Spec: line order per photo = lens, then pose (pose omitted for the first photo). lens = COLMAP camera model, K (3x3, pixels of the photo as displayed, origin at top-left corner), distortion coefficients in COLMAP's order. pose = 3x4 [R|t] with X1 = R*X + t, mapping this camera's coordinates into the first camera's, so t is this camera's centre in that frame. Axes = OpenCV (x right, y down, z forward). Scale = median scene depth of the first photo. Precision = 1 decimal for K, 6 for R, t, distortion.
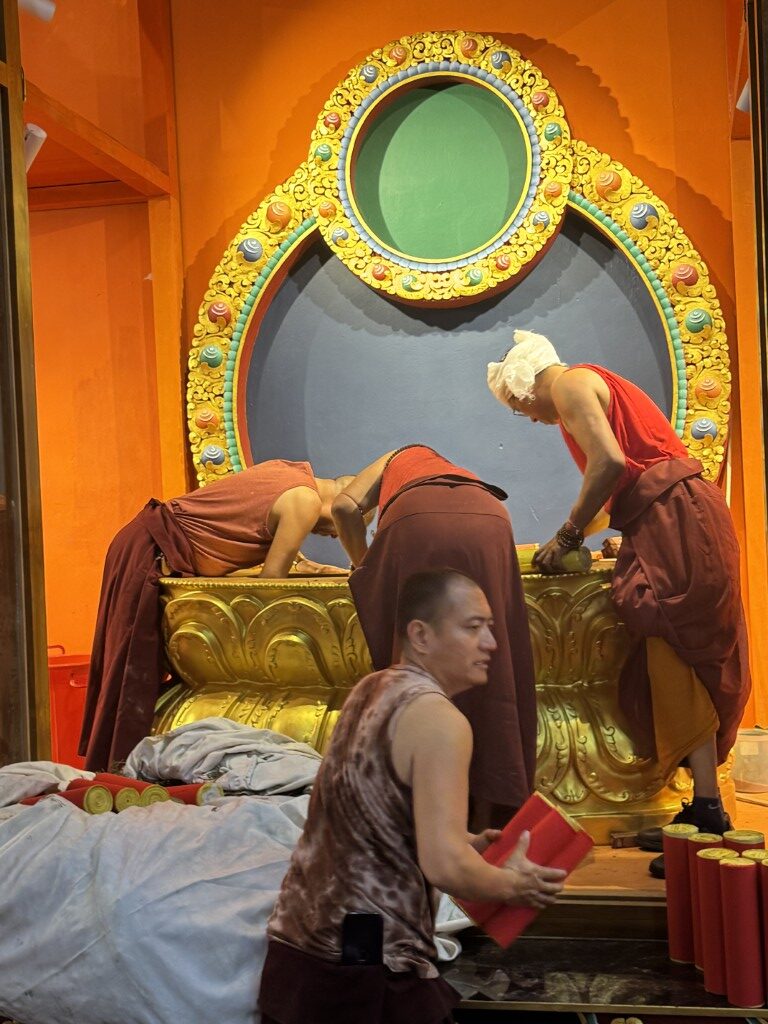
lens RADIAL K [[1408.8, 0, 386.6], [0, 1408.8, 515.2], [0, 0, 1]] dist [-0.017723, 0.000000]
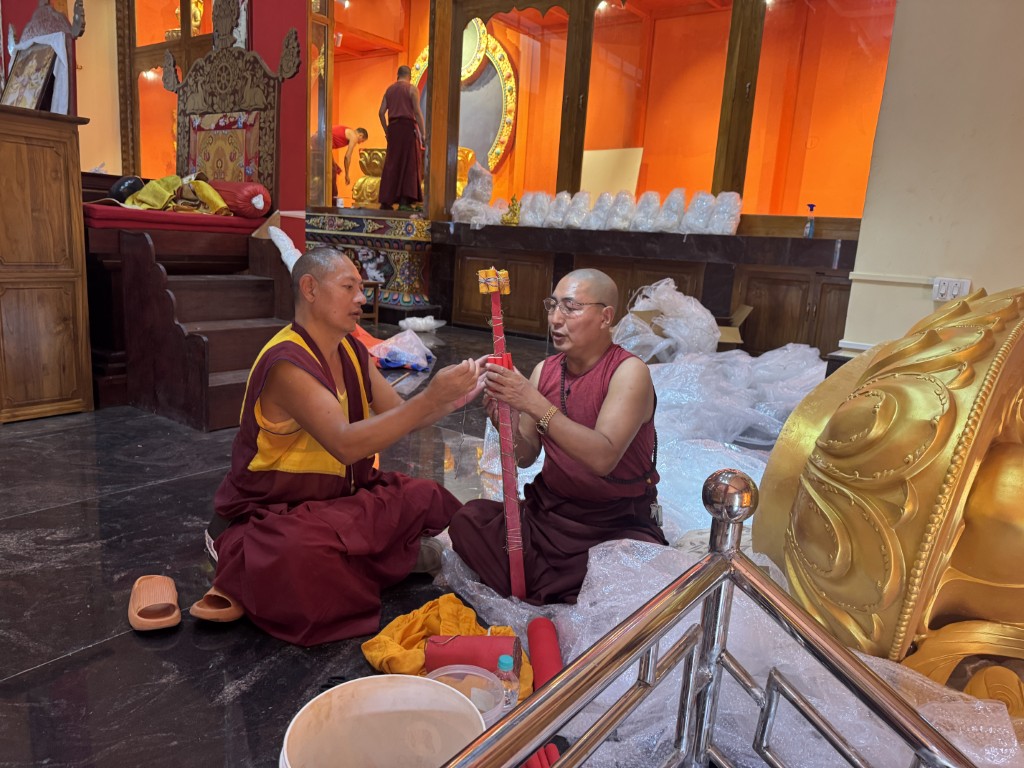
lens RADIAL K [[722.2, 0, 514.8], [0, 722.2, 385.2], [0, 0, 1]] dist [0.010870, 0.001241]
pose [[0.912327, 0.169976, -0.372515, 0.990769], [-0.092253, 0.971703, 0.217446, 0.180489], [0.398934, -0.164016, 0.902192, -0.723213]]
